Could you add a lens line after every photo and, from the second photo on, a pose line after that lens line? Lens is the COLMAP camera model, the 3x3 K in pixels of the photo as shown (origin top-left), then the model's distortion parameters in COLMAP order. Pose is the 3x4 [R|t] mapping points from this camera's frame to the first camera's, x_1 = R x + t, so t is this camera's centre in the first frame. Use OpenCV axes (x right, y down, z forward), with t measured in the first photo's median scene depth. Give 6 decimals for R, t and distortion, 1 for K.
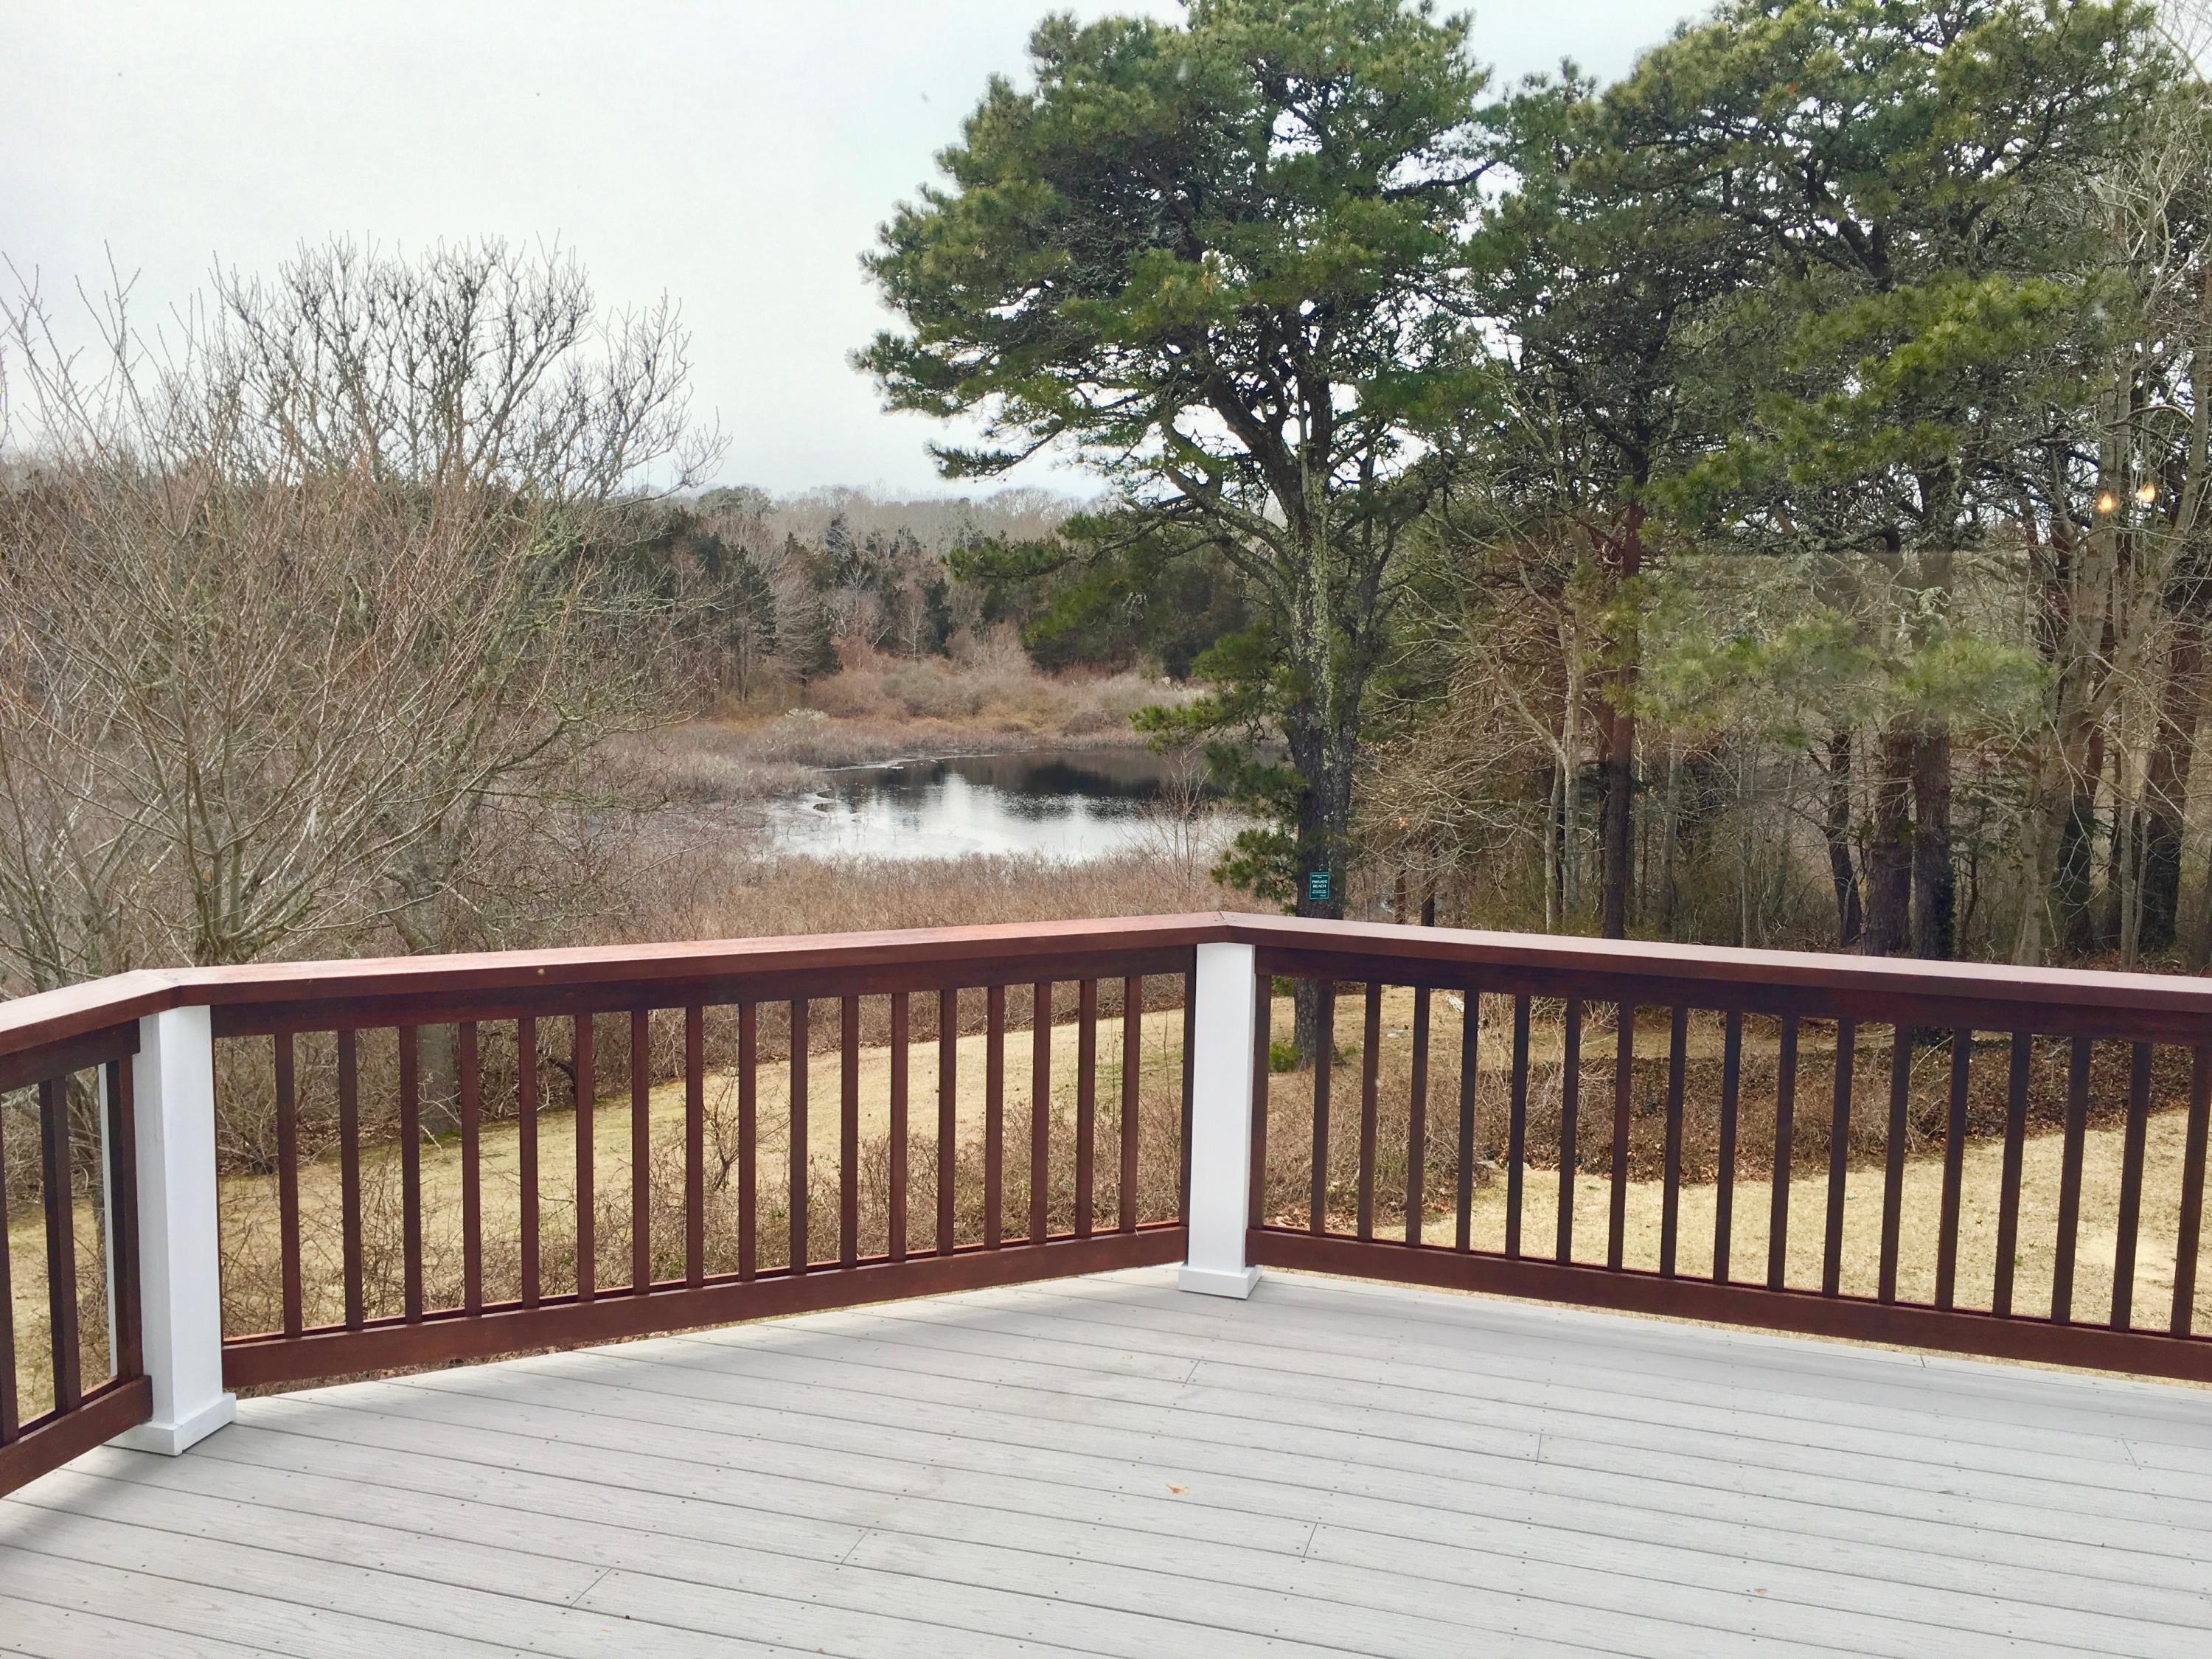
lens RADIAL K [[1895.9, 0, 1106.0], [0, 1895.9, 829.5], [0, 0, 1]] dist [0.099004, -0.138105]
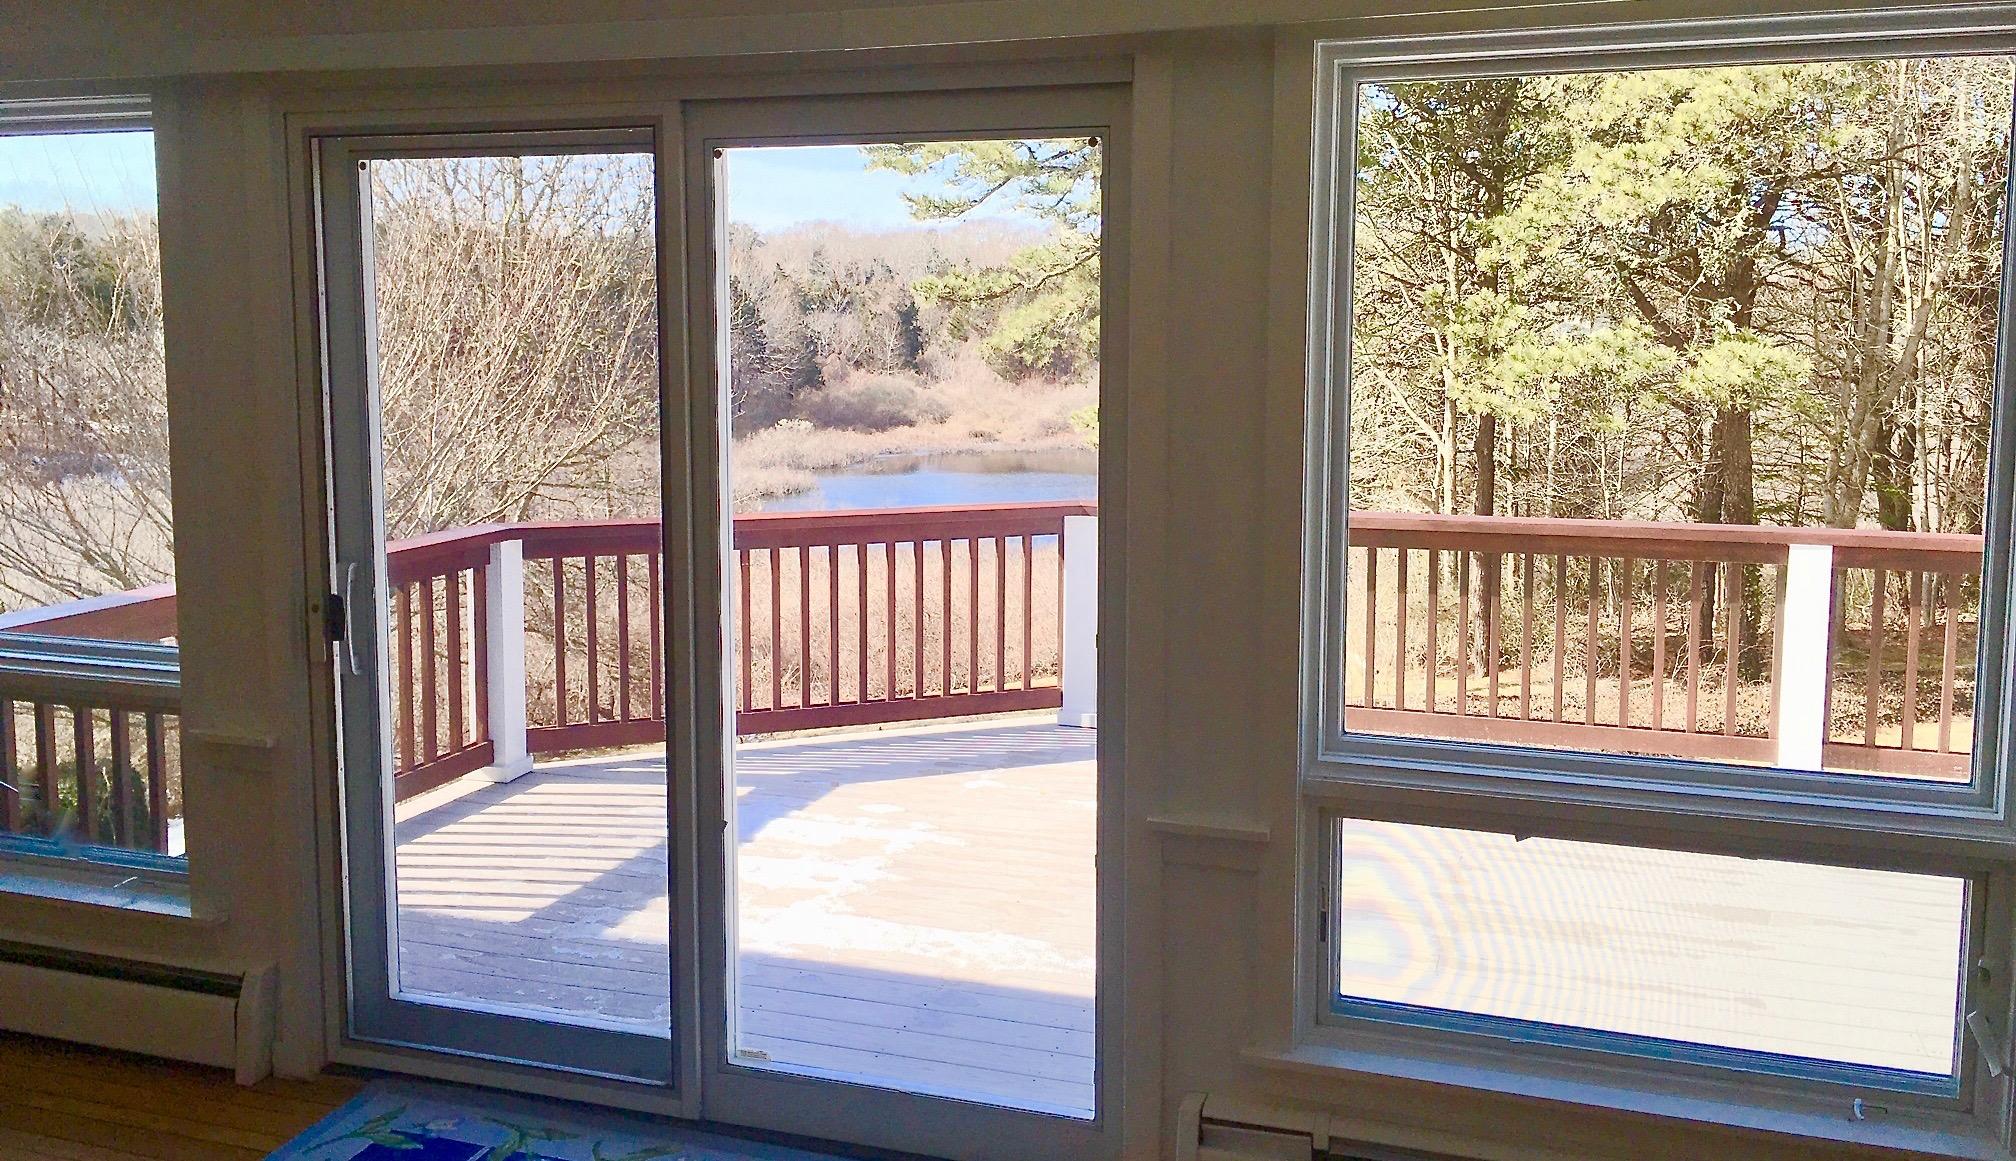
lens RADIAL K [[1736.5, 0, 1006.1], [0, 1736.5, 538.6], [0, 0, 1]] dist [0.005324, 0.004256]
pose [[0.999354, -0.011472, -0.034052, 0.008342], [0.011649, 0.999920, 0.005009, 0.013329], [0.033992, -0.005403, 0.999407, -0.099118]]
